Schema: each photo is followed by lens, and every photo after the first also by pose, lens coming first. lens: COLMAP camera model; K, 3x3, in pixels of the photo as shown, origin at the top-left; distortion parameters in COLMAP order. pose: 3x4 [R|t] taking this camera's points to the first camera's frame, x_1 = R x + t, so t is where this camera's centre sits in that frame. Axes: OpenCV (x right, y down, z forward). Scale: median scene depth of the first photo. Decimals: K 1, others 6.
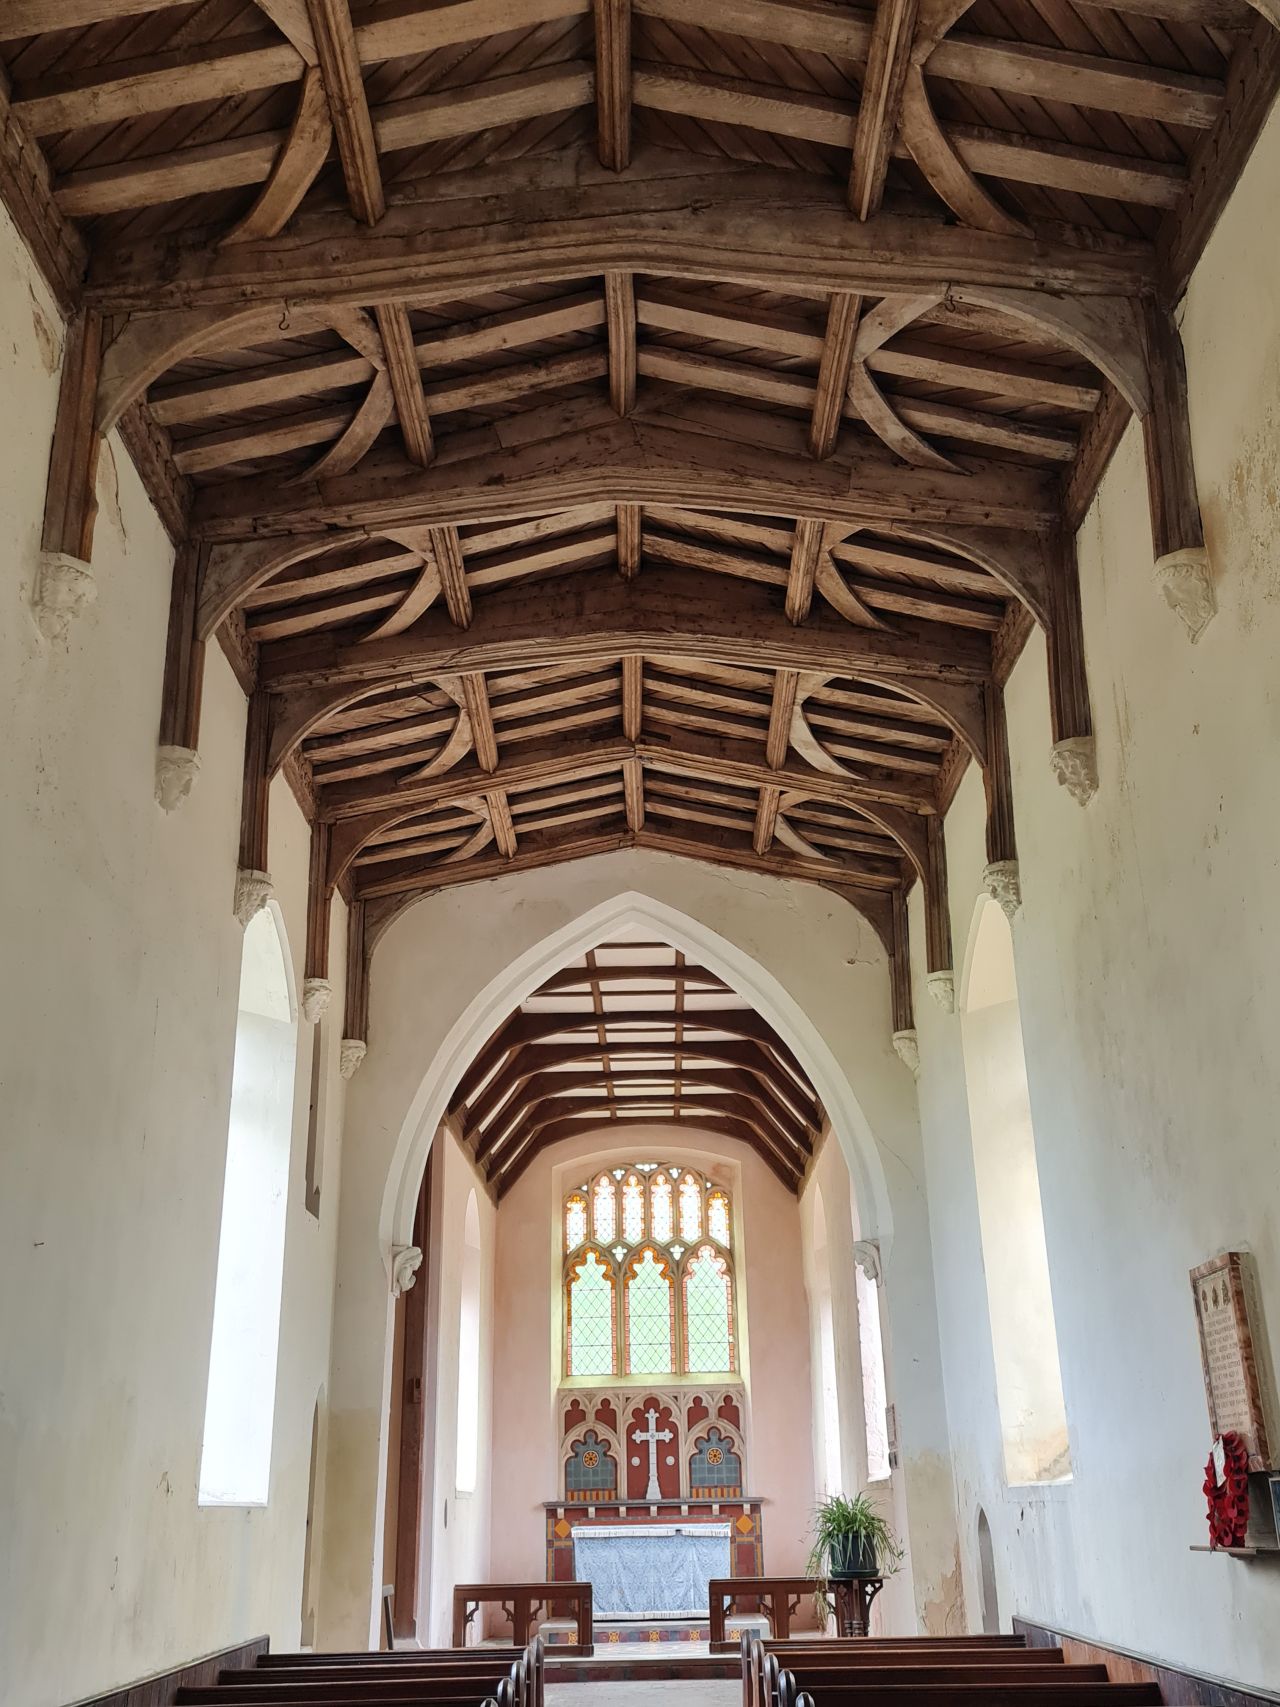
lens RADIAL K [[1595.5, 0, 649.4], [0, 1595.5, 857.3], [0, 0, 1]] dist [0.046412, -0.010355]
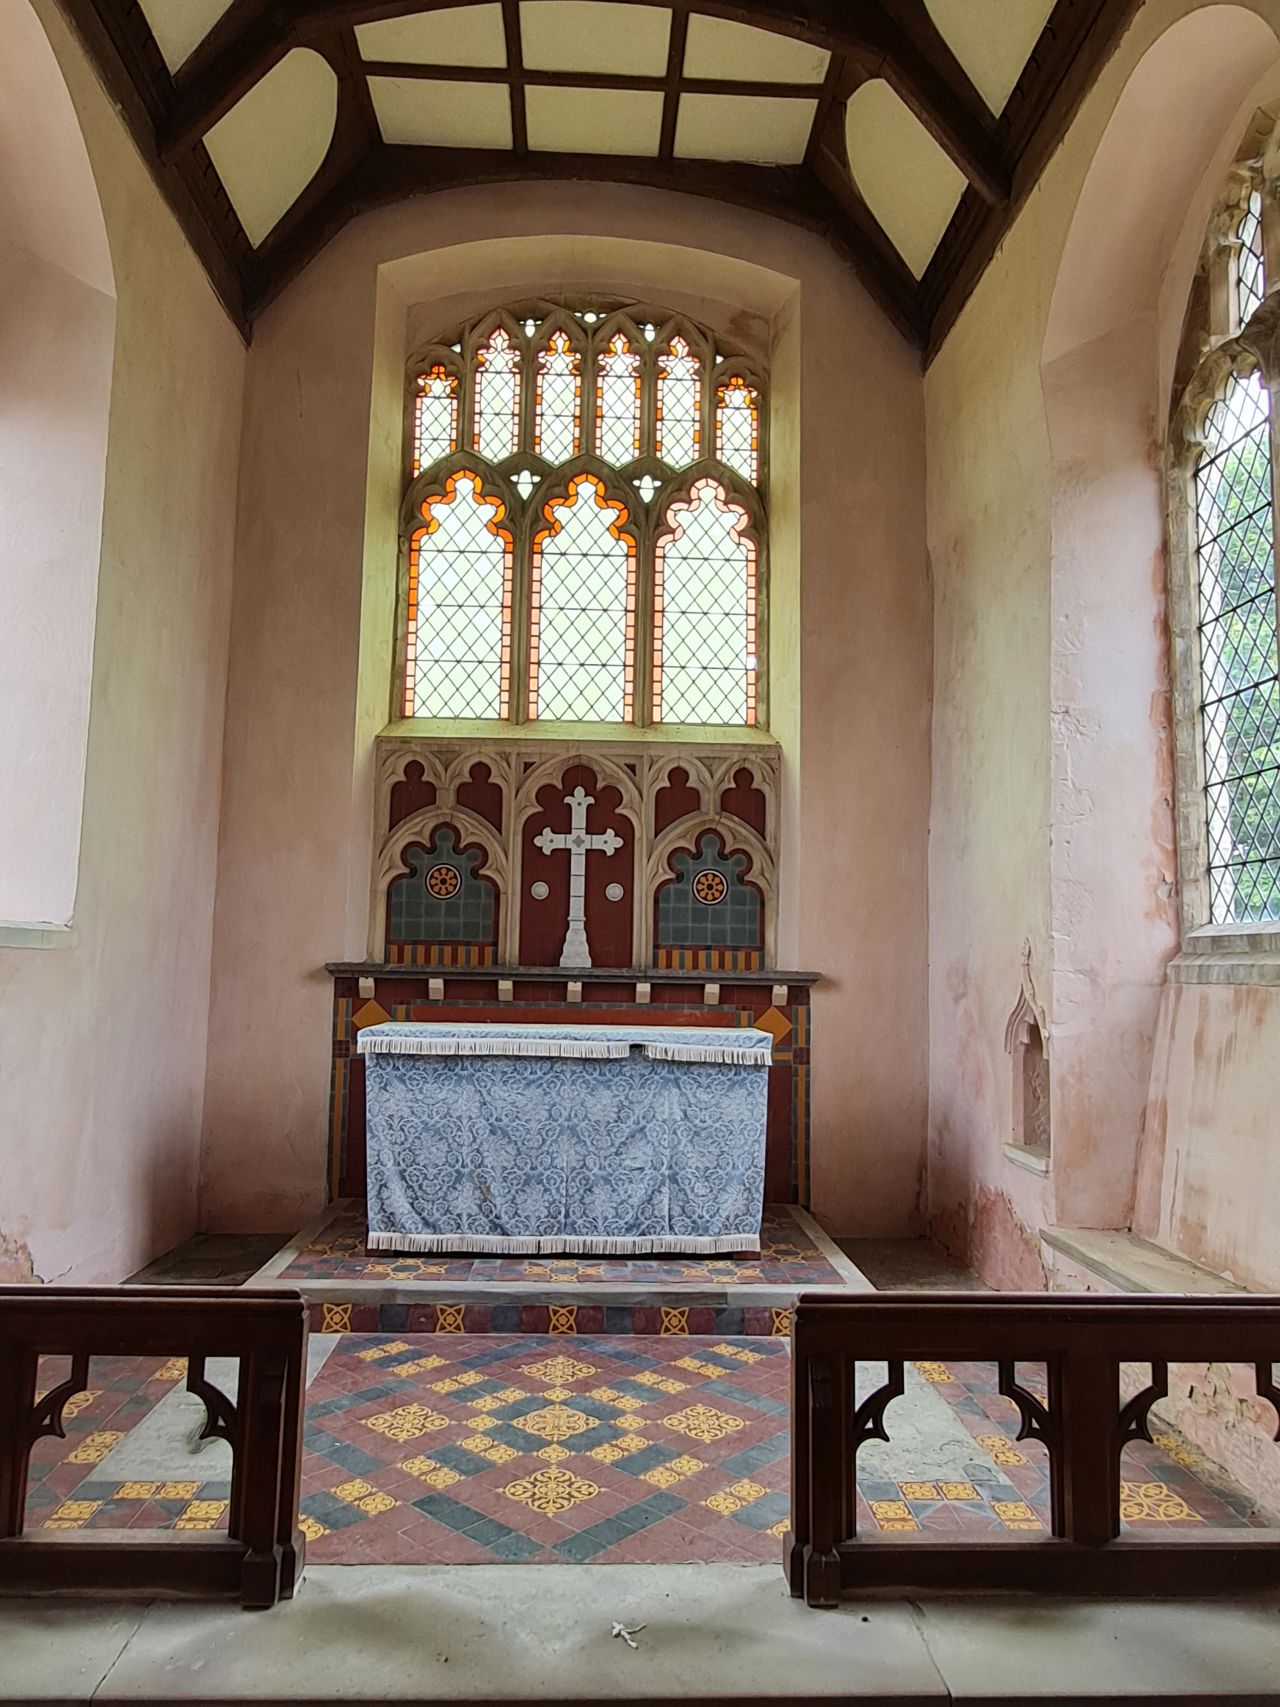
lens RADIAL K [[986.4, 0, 629.8], [0, 986.4, 854.3], [0, 0, 1]] dist [-0.002307, -0.000108]
pose [[0.997221, 0.046503, 0.058203, 0.000291], [-0.060523, 0.961250, 0.268951, 0.310550], [-0.043441, -0.271727, 0.961394, 0.784900]]
